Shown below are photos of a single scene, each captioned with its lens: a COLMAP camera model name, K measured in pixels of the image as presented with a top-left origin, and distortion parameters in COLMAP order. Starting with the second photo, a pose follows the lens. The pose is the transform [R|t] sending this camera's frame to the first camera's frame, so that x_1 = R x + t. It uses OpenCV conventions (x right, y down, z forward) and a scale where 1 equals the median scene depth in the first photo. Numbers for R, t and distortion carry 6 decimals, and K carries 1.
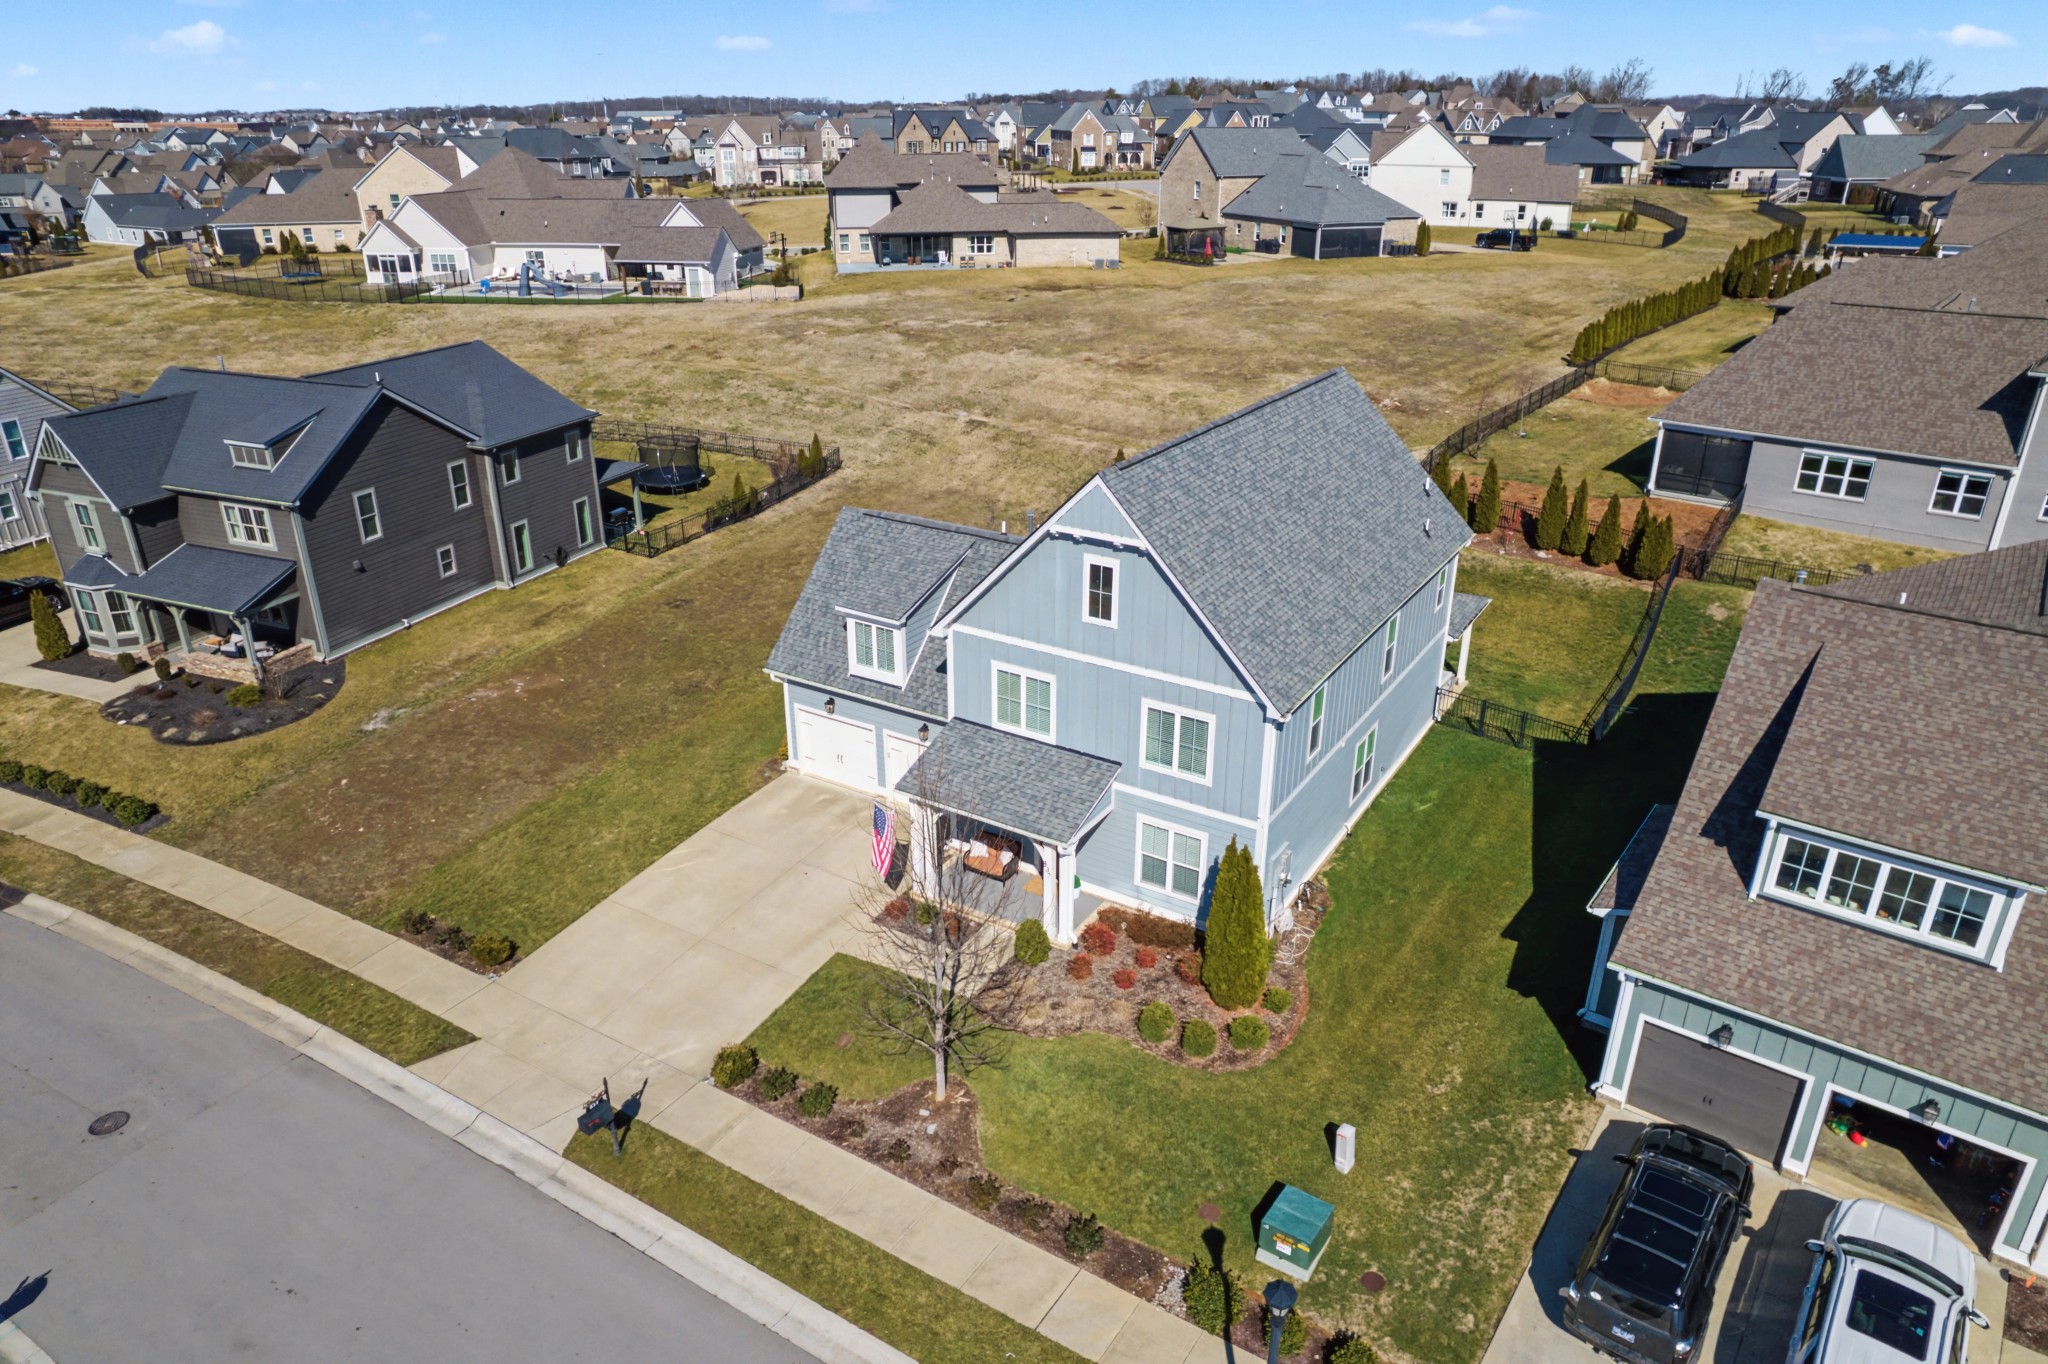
lens RADIAL K [[1315.3, 0, 1015.8], [0, 1315.3, 686.1], [0, 0, 1]] dist [-0.057803, 0.044660]
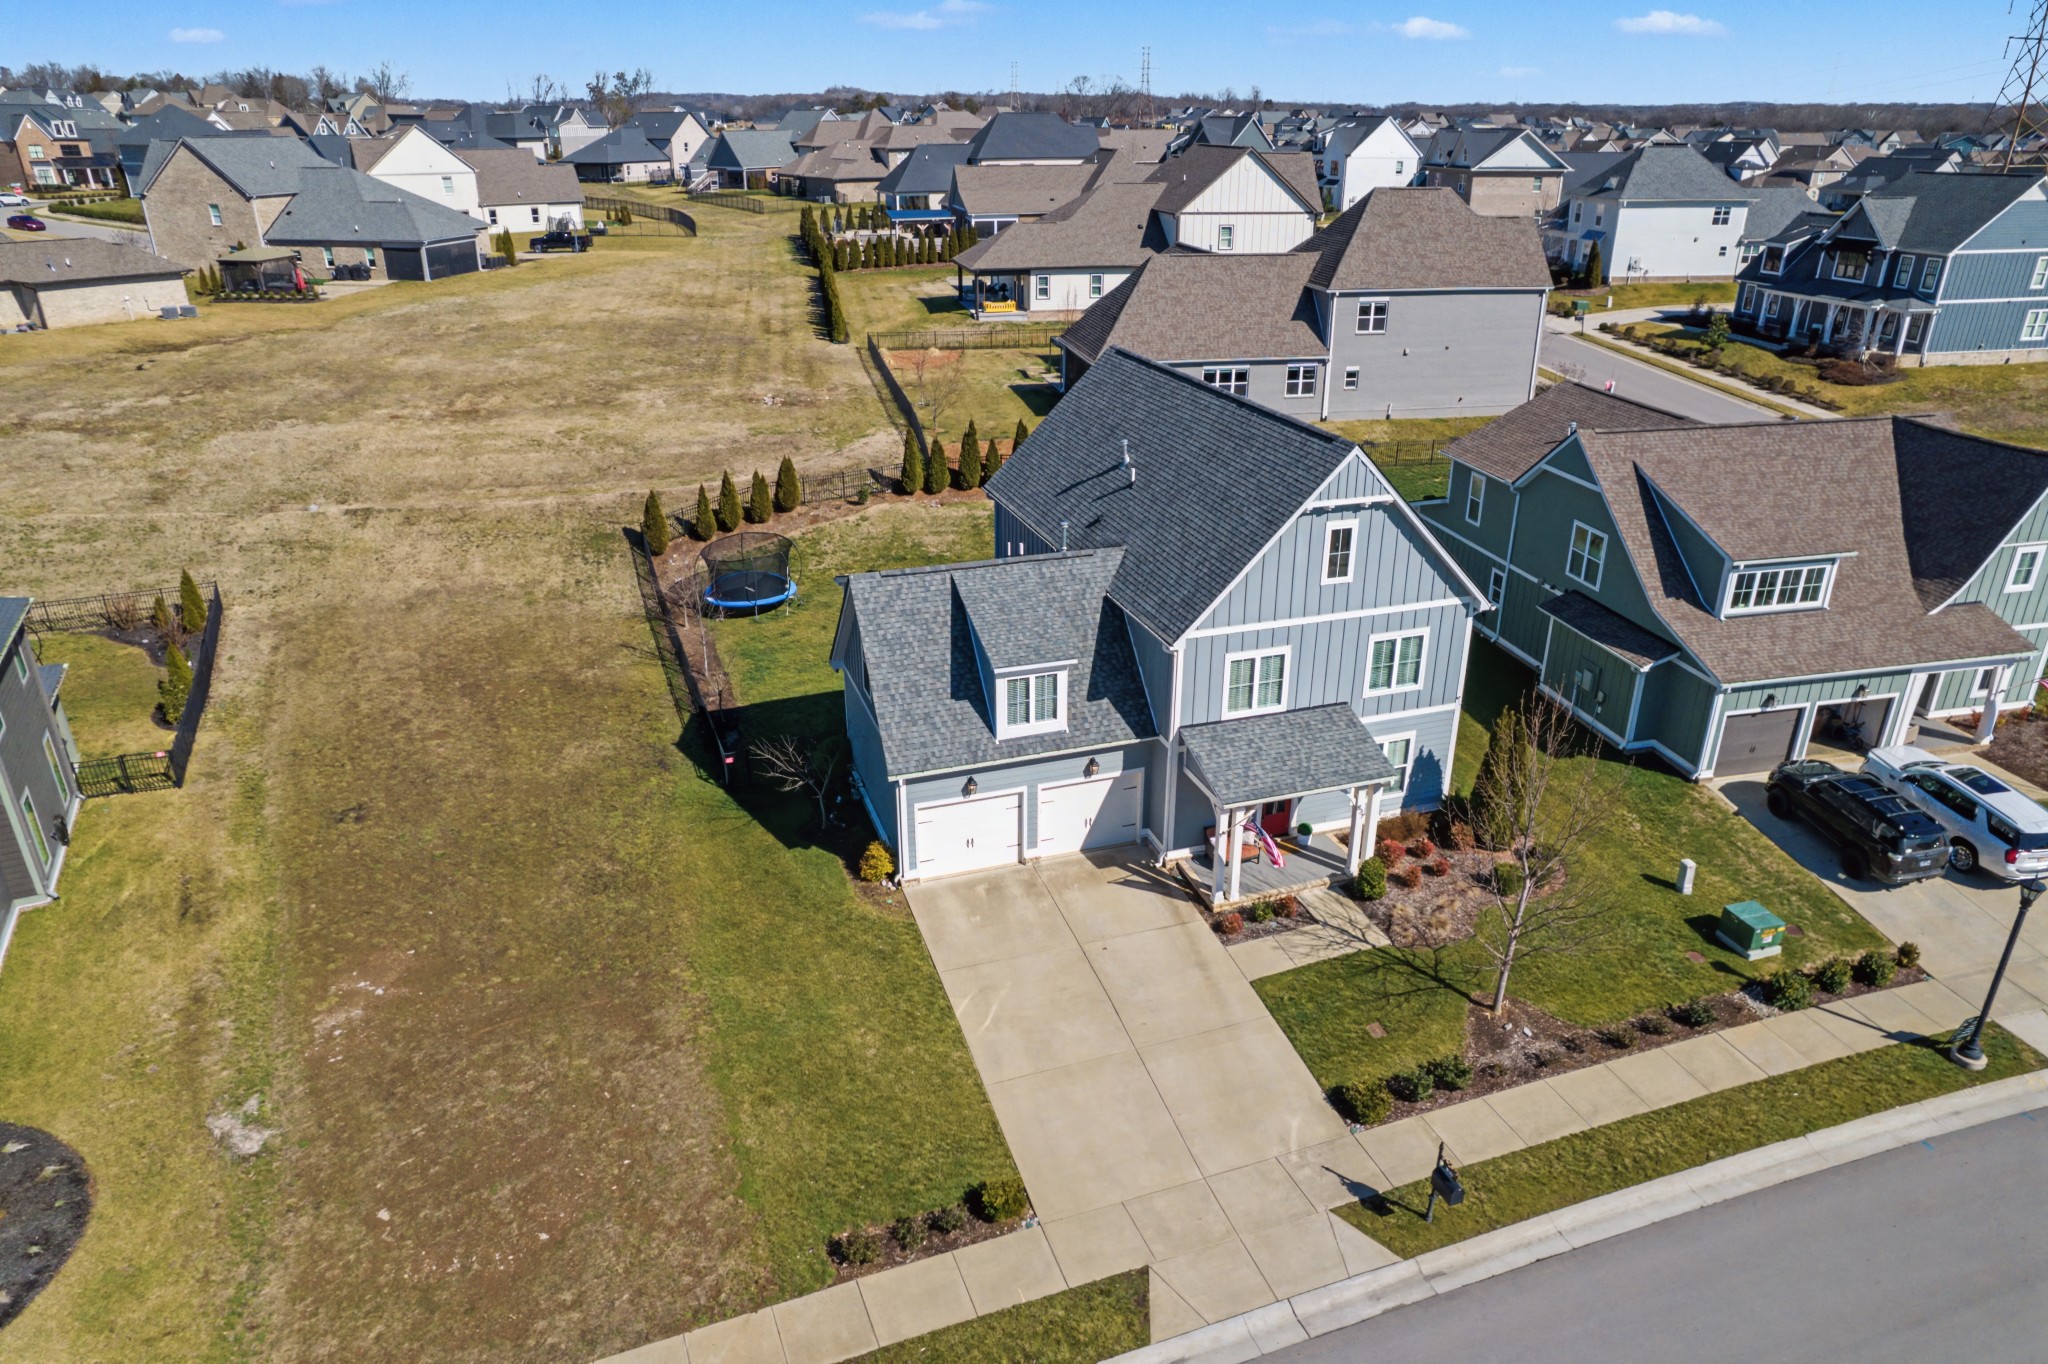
lens RADIAL K [[1315.3, 0, 1017.6], [0, 1315.3, 694.5], [0, 0, 1]] dist [-0.057803, 0.044660]
pose [[0.629816, -0.316781, 0.709212, -0.699704], [0.314106, 0.938941, 0.140451, -0.151330], [-0.710400, 0.134309, 0.690863, 0.341722]]
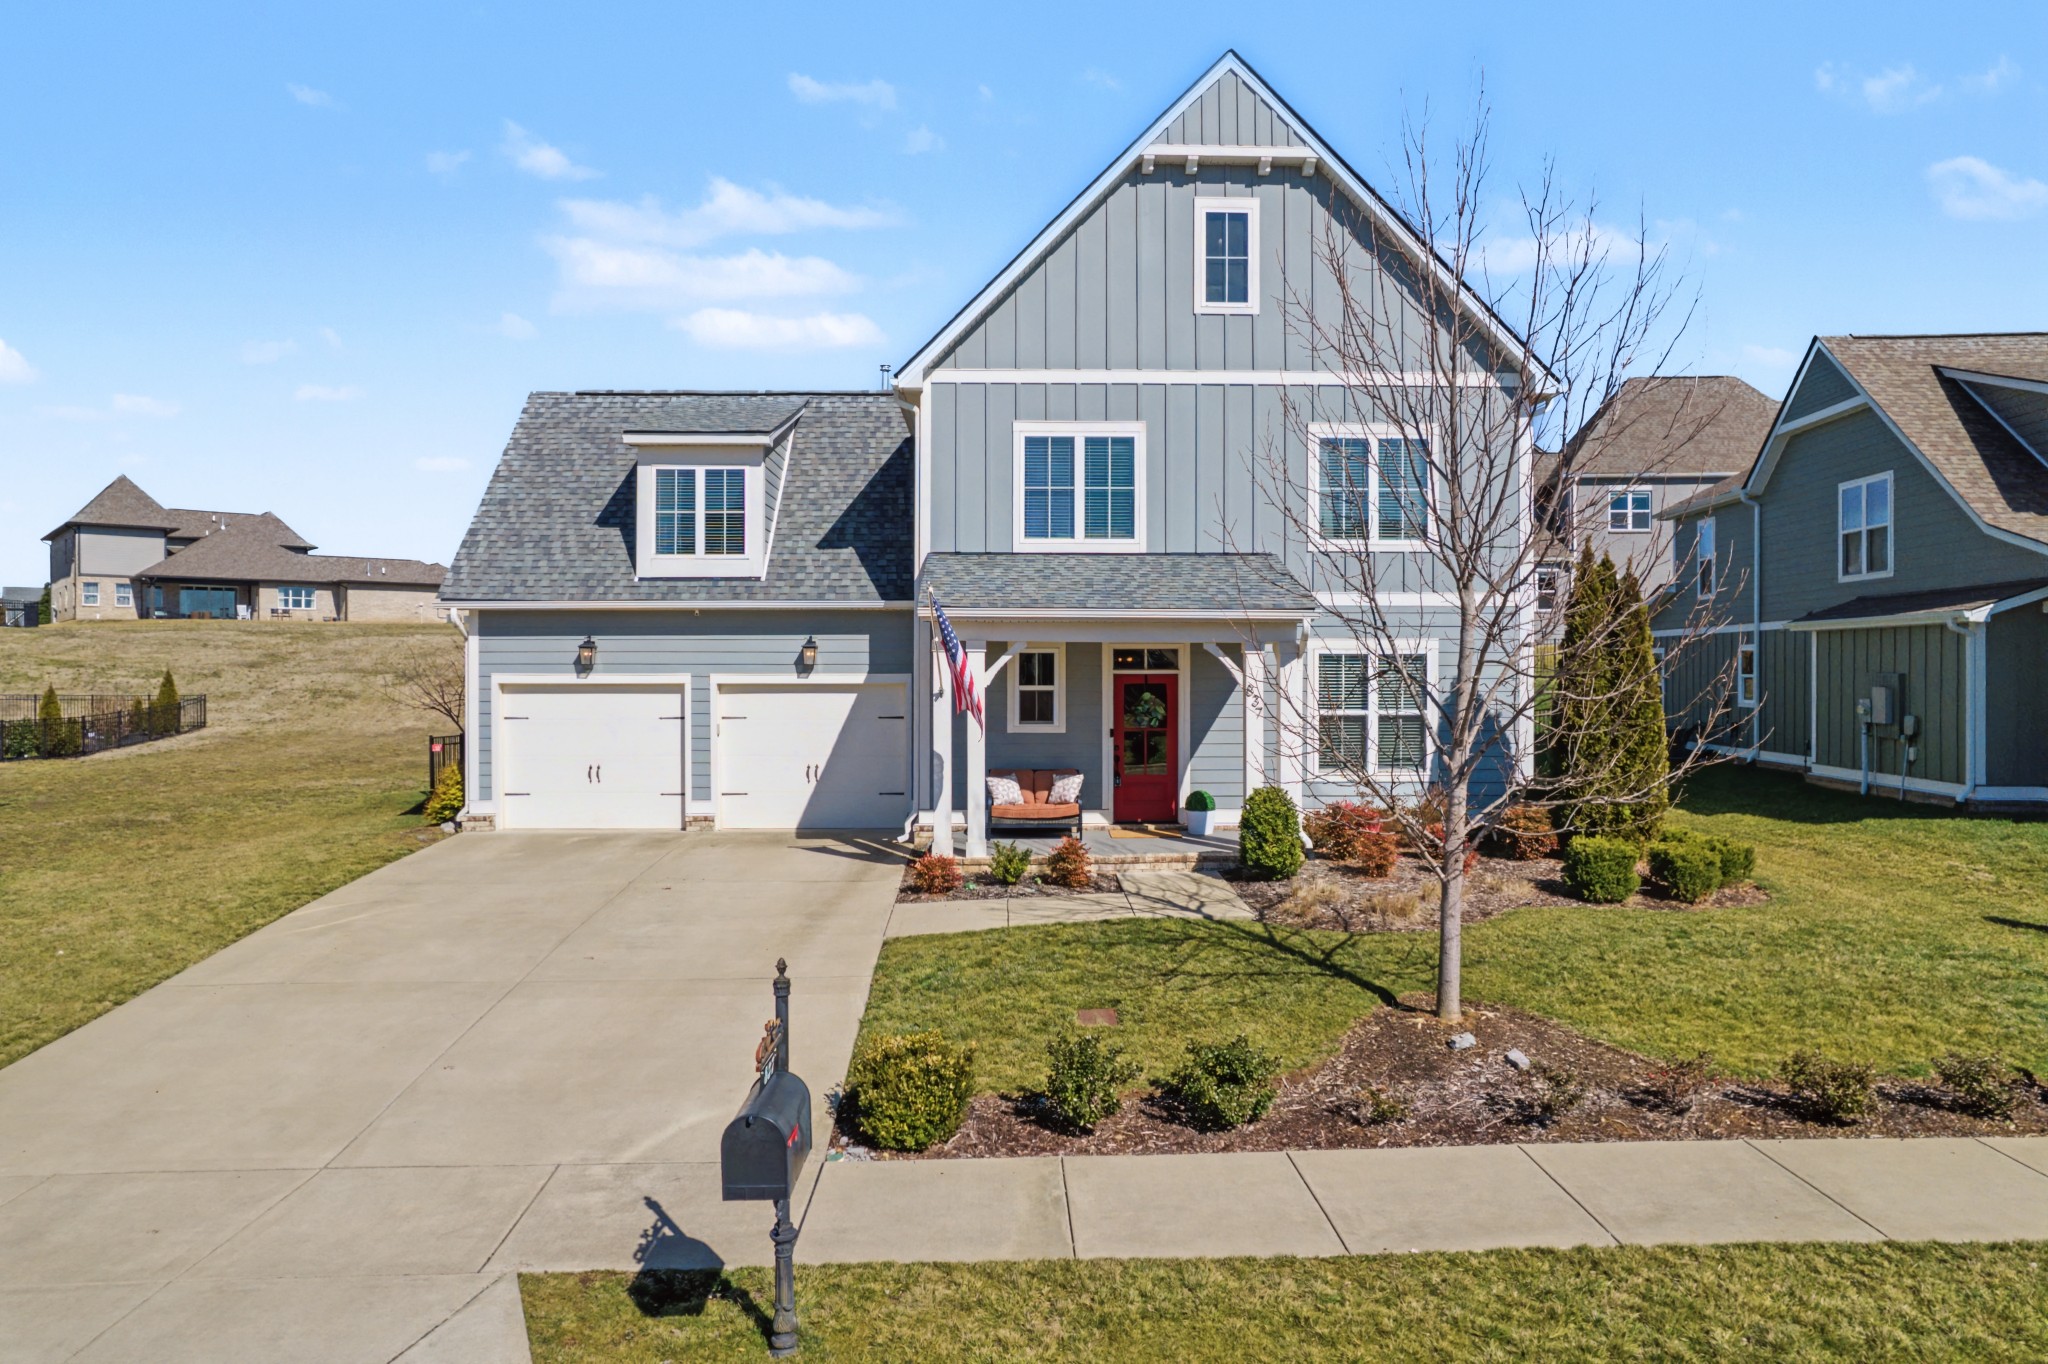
lens RADIAL K [[1315.3, 0, 1019.9], [0, 1315.3, 686.2], [0, 0, 1]] dist [-0.057803, 0.044660]
pose [[0.836380, -0.004227, 0.548134, -0.270243], [0.219462, 0.918909, -0.327785, 0.224087], [-0.502300, 0.394447, 0.769484, 0.497654]]
